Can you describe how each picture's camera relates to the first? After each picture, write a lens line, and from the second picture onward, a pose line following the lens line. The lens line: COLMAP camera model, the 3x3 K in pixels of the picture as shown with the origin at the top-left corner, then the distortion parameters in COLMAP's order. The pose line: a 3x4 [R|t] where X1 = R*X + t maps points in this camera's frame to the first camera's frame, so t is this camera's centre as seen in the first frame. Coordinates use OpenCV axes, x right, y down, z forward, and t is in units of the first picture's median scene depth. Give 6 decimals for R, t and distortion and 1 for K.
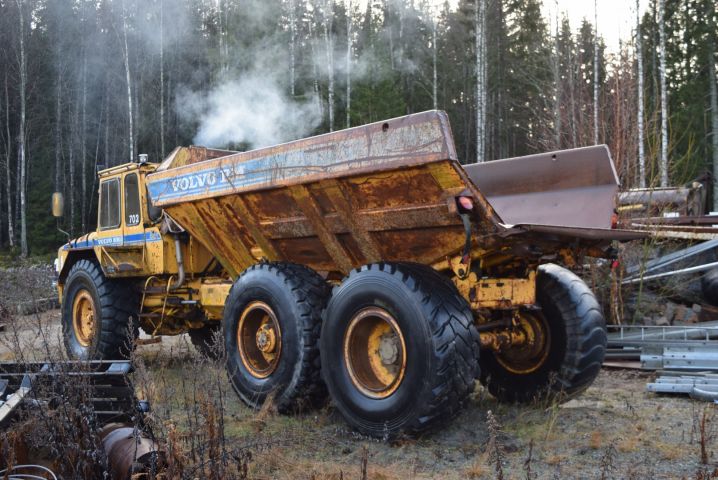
lens RADIAL K [[777.6, 0, 359.0], [0, 777.6, 240.0], [0, 0, 1]] dist [-0.065352, 0.020998]
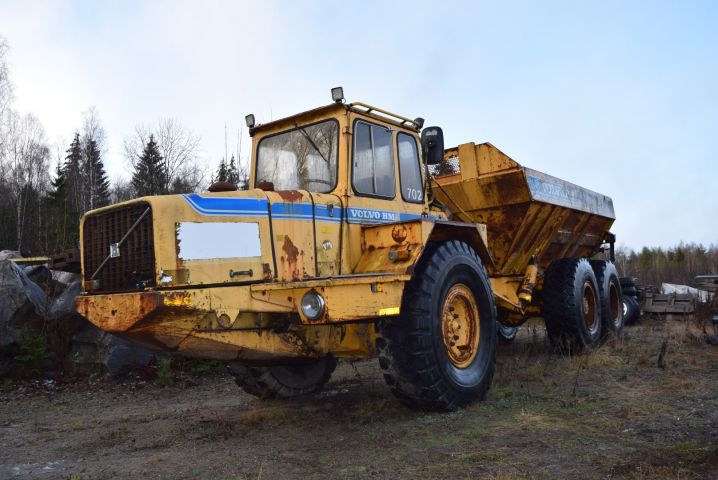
lens RADIAL K [[608.4, 0, 359.0], [0, 608.4, 240.0], [0, 0, 1]] dist [-0.084390, 0.009200]
pose [[-0.185365, 0.120917, 0.975202, -0.916481], [0.035889, 0.992571, -0.116249, 0.089715], [-0.982014, 0.013450, -0.188328, 1.251717]]
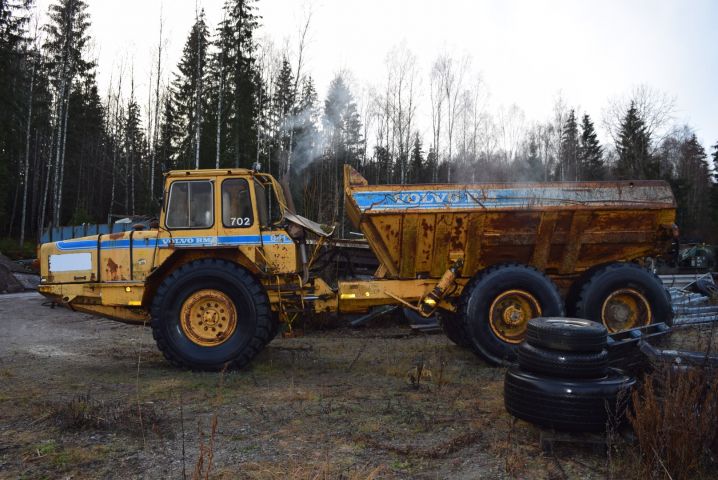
lens RADIAL K [[560.2, 0, 359.0], [0, 560.2, 240.0], [0, 0, 1]] dist [-0.094021, 0.014893]
pose [[0.663677, 0.051304, 0.746258, -0.807894], [-0.022941, 0.998572, -0.048247, 0.033296], [-0.747668, 0.014901, 0.663906, 0.401712]]
